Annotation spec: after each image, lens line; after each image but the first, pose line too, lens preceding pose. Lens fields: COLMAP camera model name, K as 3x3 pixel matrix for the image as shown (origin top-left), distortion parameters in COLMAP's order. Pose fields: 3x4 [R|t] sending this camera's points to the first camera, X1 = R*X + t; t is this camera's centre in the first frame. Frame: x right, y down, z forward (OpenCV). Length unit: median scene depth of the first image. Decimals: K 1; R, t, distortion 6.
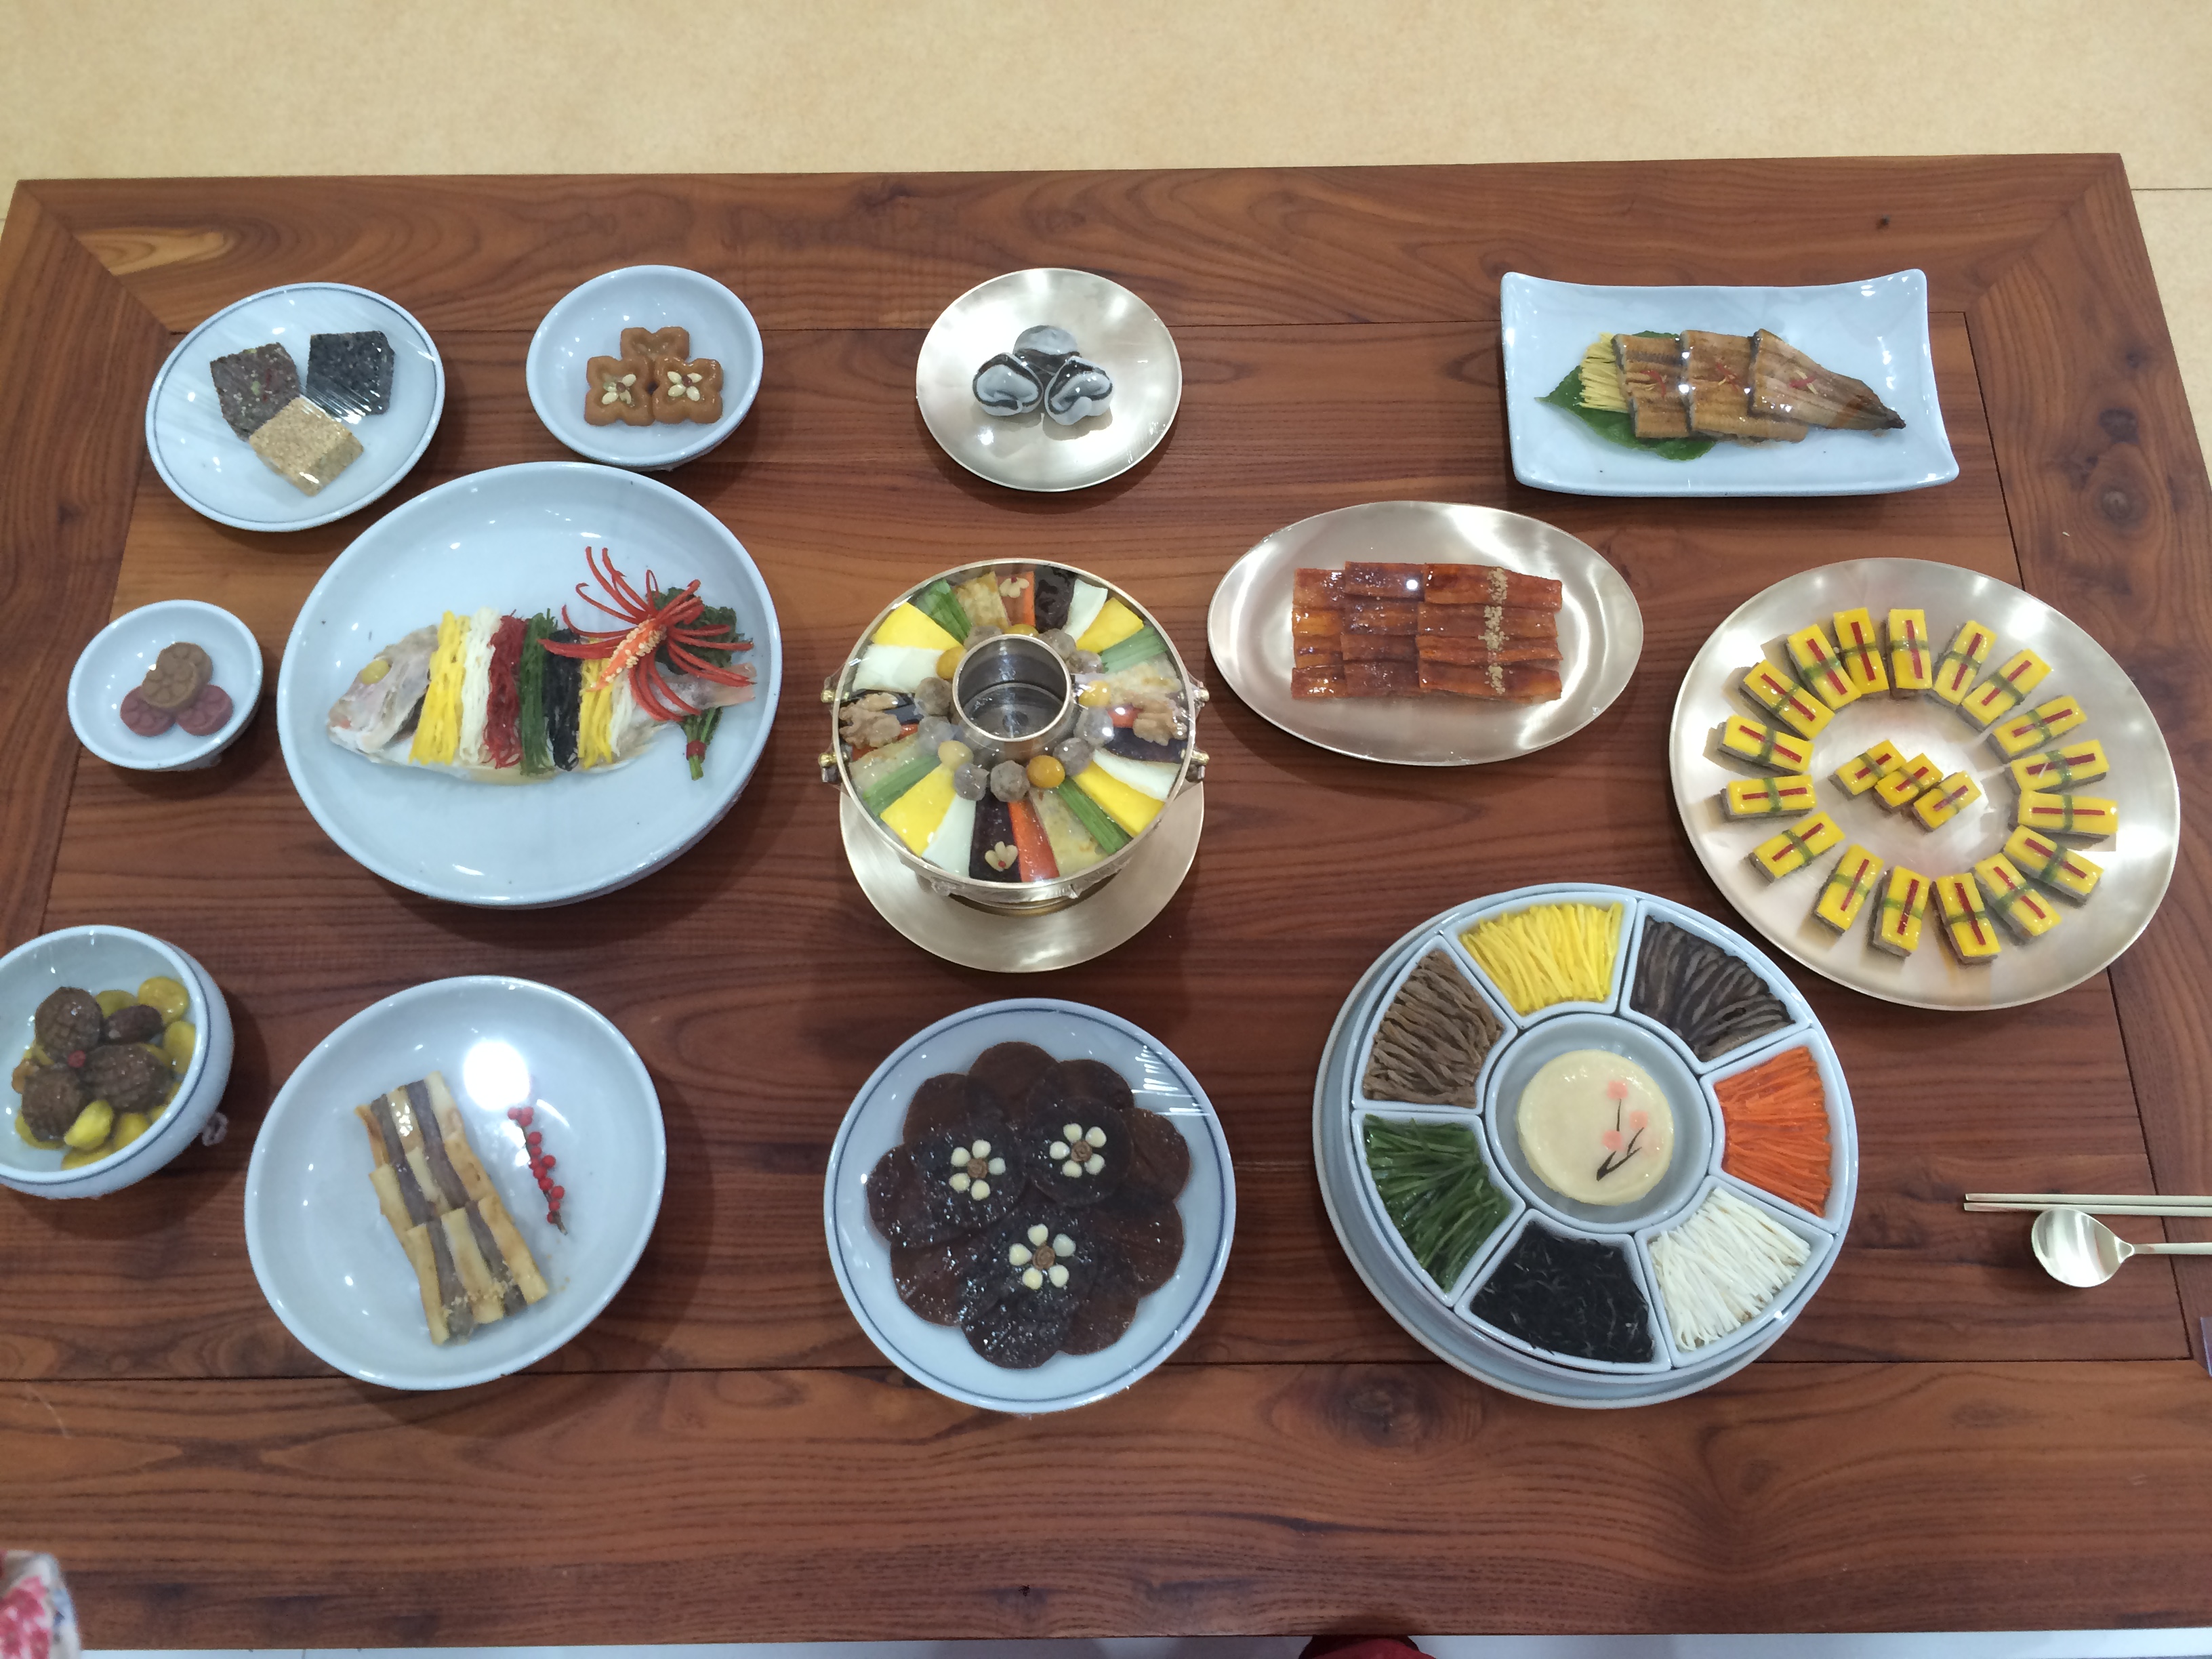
lens RADIAL K [[1891.1, 0, 1106.0], [0, 1891.1, 829.5], [0, 0, 1]] dist [0.053229, -0.066601]
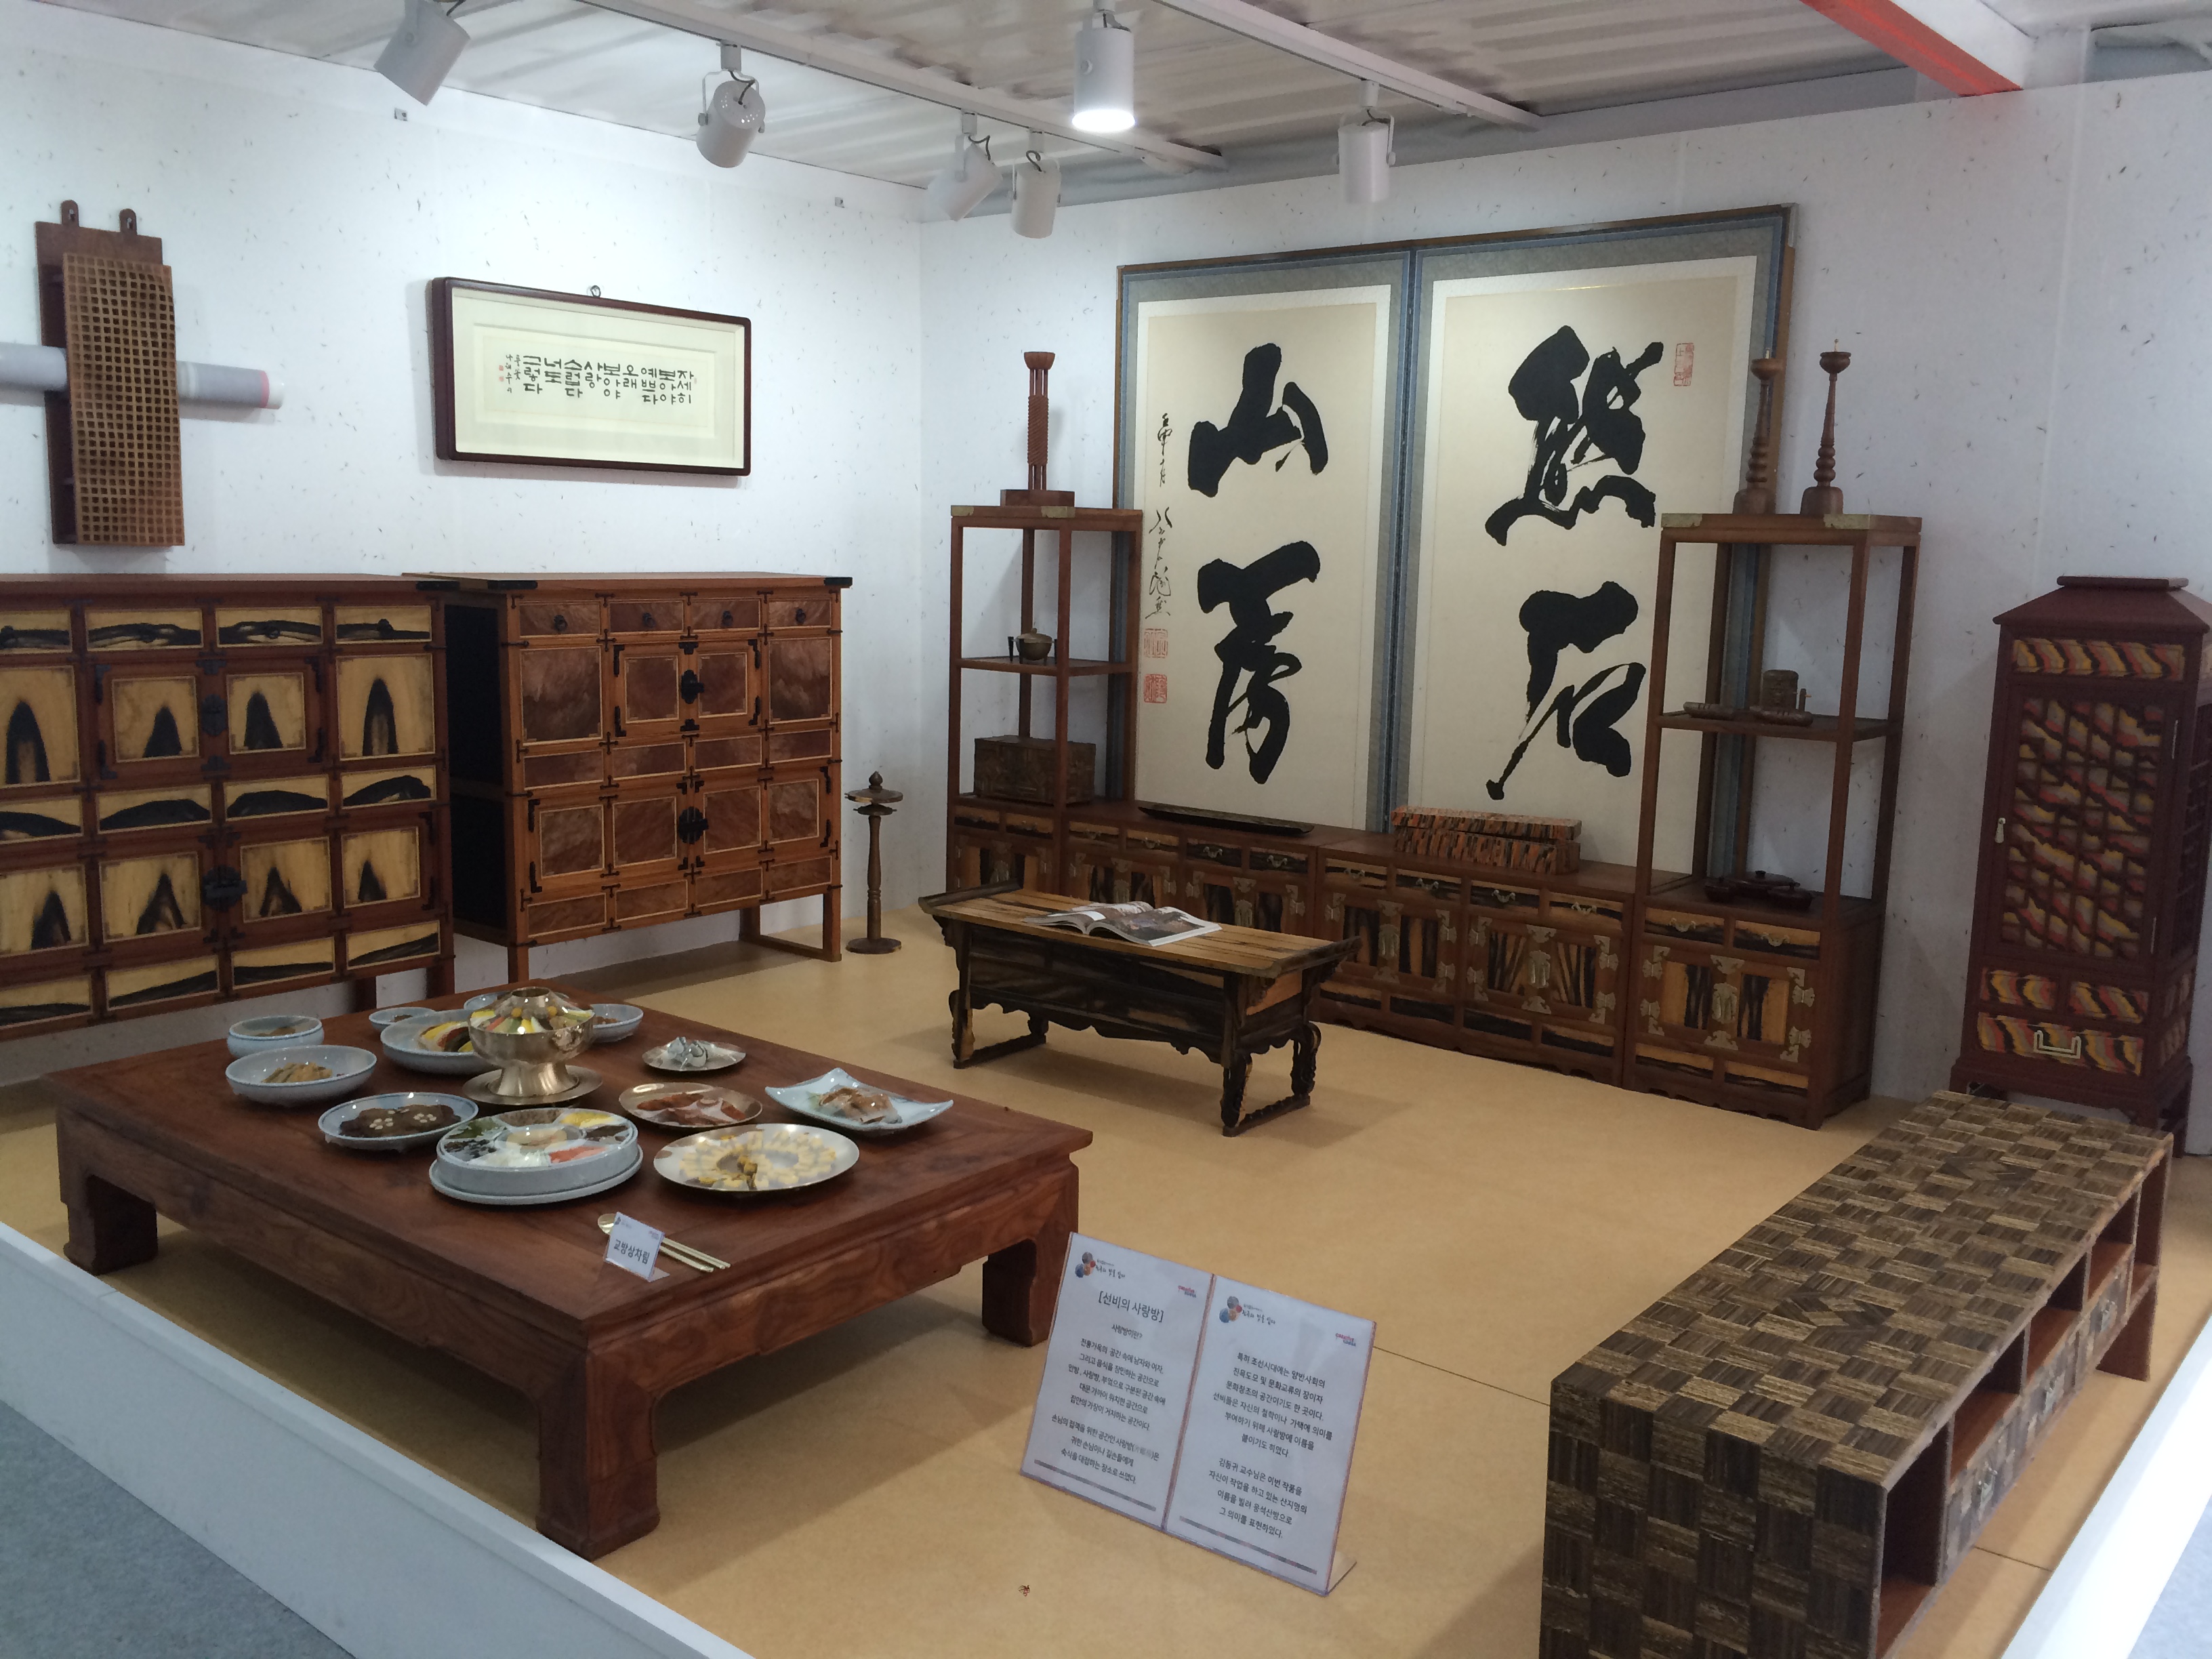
lens RADIAL K [[1891.1, 0, 1106.0], [0, 1891.1, 829.5], [0, 0, 1]] dist [0.053229, -0.066601]
pose [[0.772124, 0.127978, -0.622452, 2.420311], [-0.598257, 0.476671, -0.644107, 1.159852], [0.214273, 0.869716, 0.444613, -0.386768]]
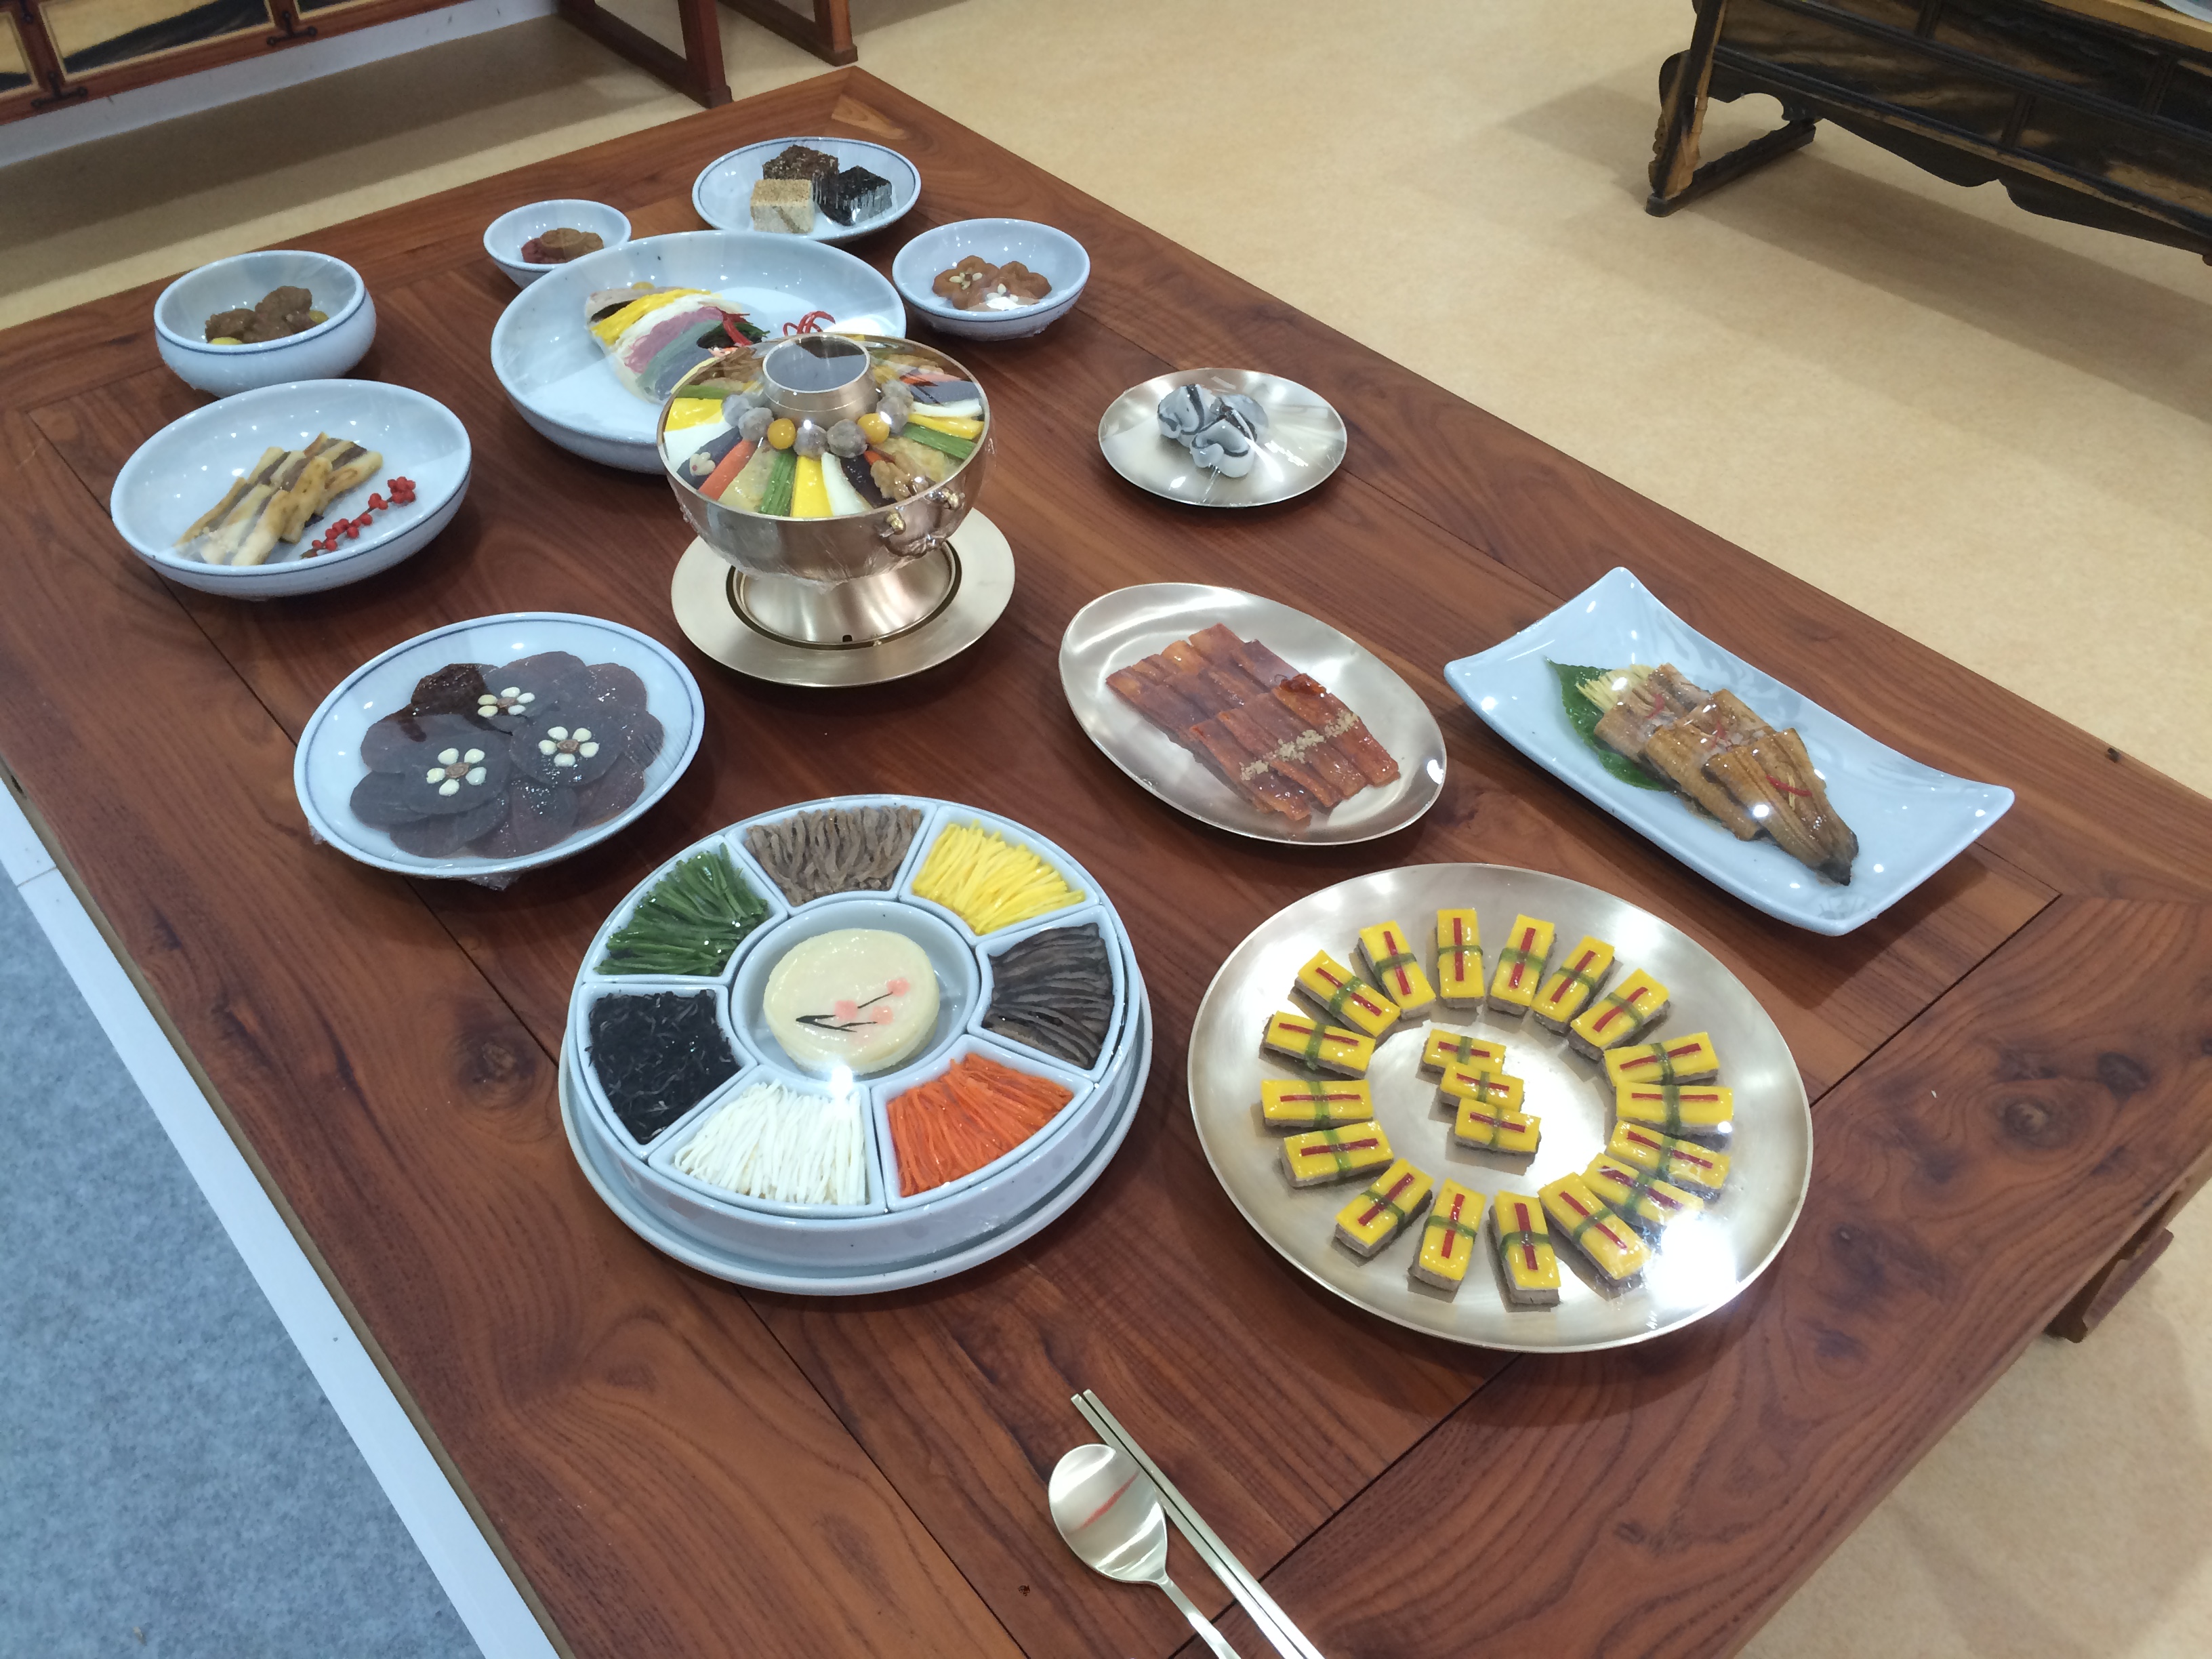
lens RADIAL K [[1891.1, 0, 1106.0], [0, 1891.1, 829.5], [0, 0, 1]] dist [0.053229, -0.066601]
pose [[0.637267, 0.541985, -0.547853, 0.762387], [-0.713860, 0.682989, -0.154694, 0.151165], [0.290336, 0.489671, 0.822148, 0.254855]]
